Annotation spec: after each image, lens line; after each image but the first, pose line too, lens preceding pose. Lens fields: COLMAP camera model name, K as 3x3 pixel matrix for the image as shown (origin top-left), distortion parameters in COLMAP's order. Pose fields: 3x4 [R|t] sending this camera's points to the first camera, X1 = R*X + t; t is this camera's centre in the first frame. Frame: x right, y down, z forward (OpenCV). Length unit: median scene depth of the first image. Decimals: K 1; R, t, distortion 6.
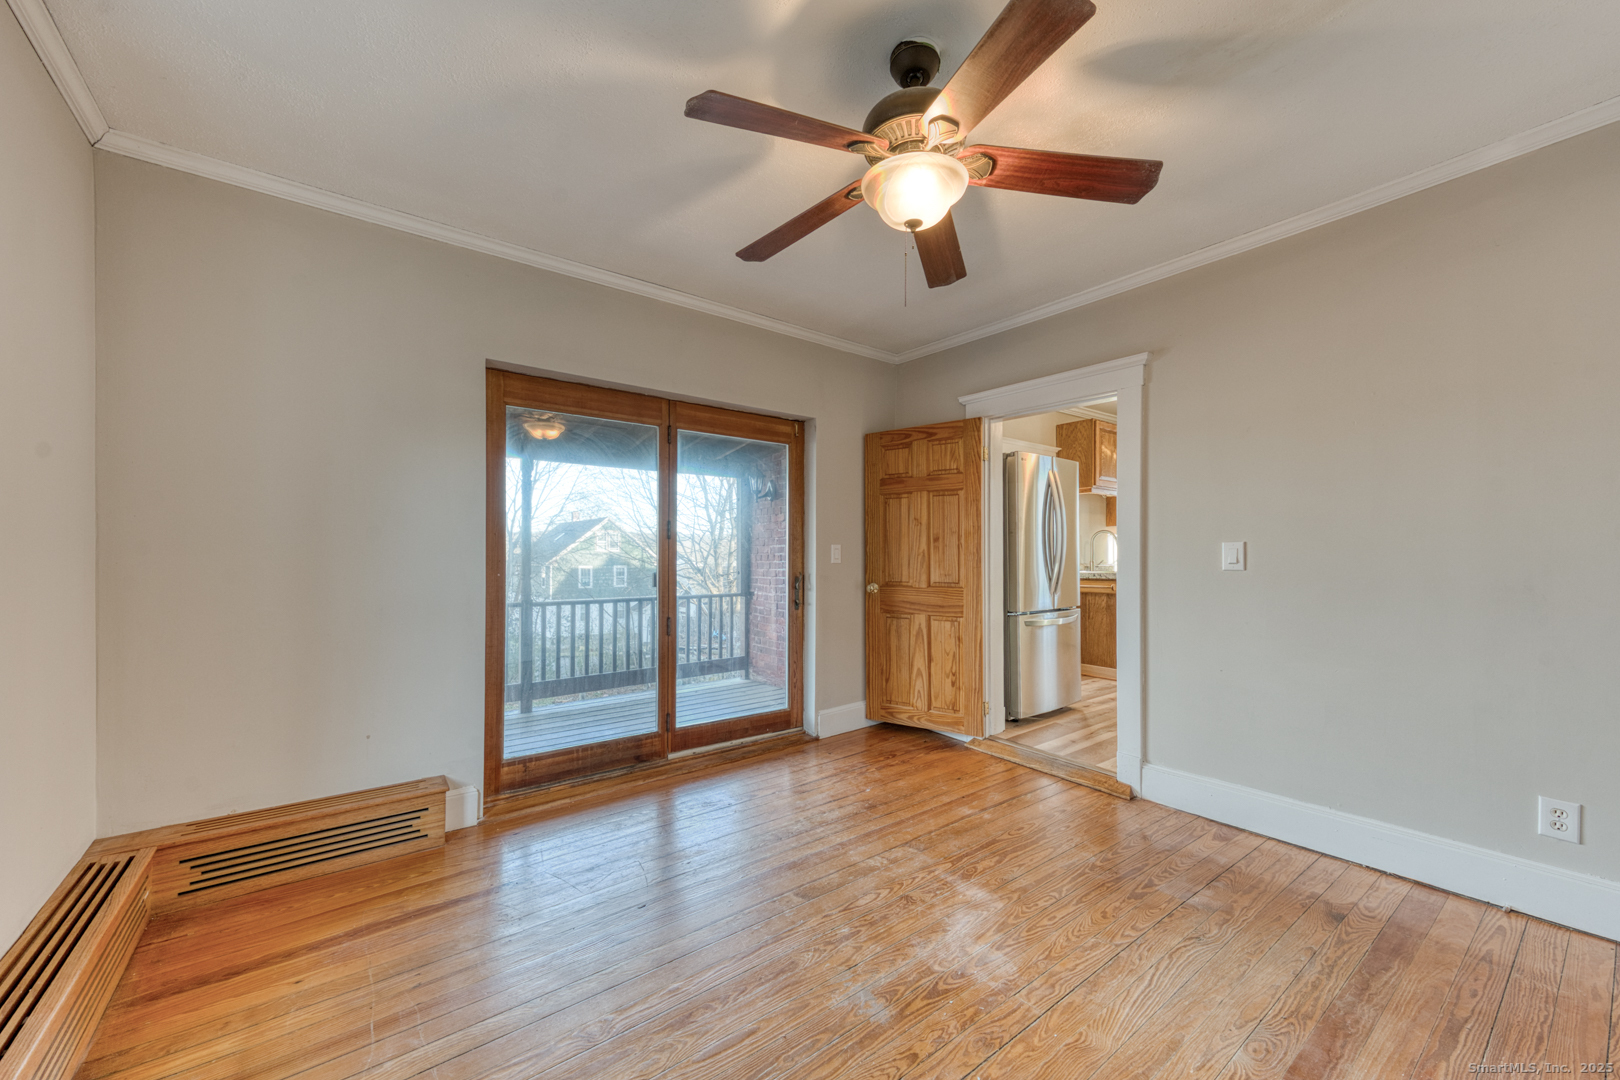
lens RADIAL K [[609.5, 0, 806.7], [0, 609.5, 548.6], [0, 0, 1]] dist [0.026861, -0.000120]
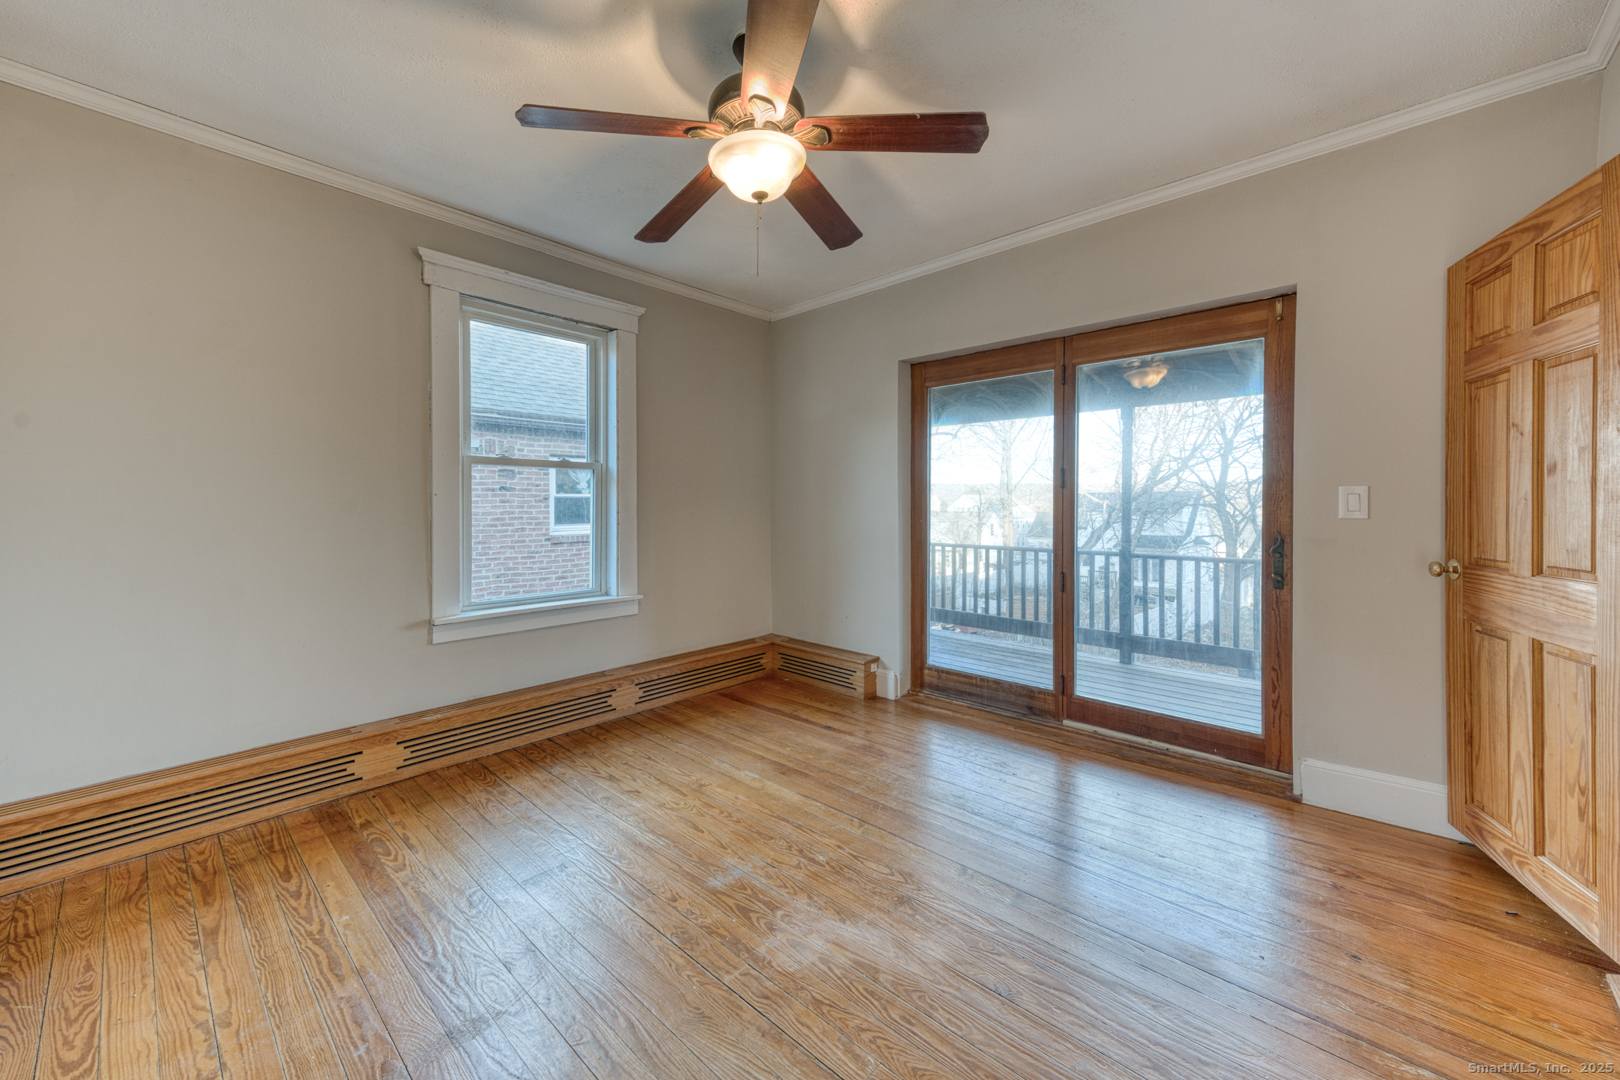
lens RADIAL K [[588.3, 0, 777.6], [0, 588.3, 507.2], [0, 0, 1]] dist [0.001985, -0.000006]
pose [[0.165920, 0.000539, -0.986139, 0.584014], [0.010296, 0.999944, 0.002279, 0.006946], [0.986085, -0.010531, 0.165905, 0.425887]]
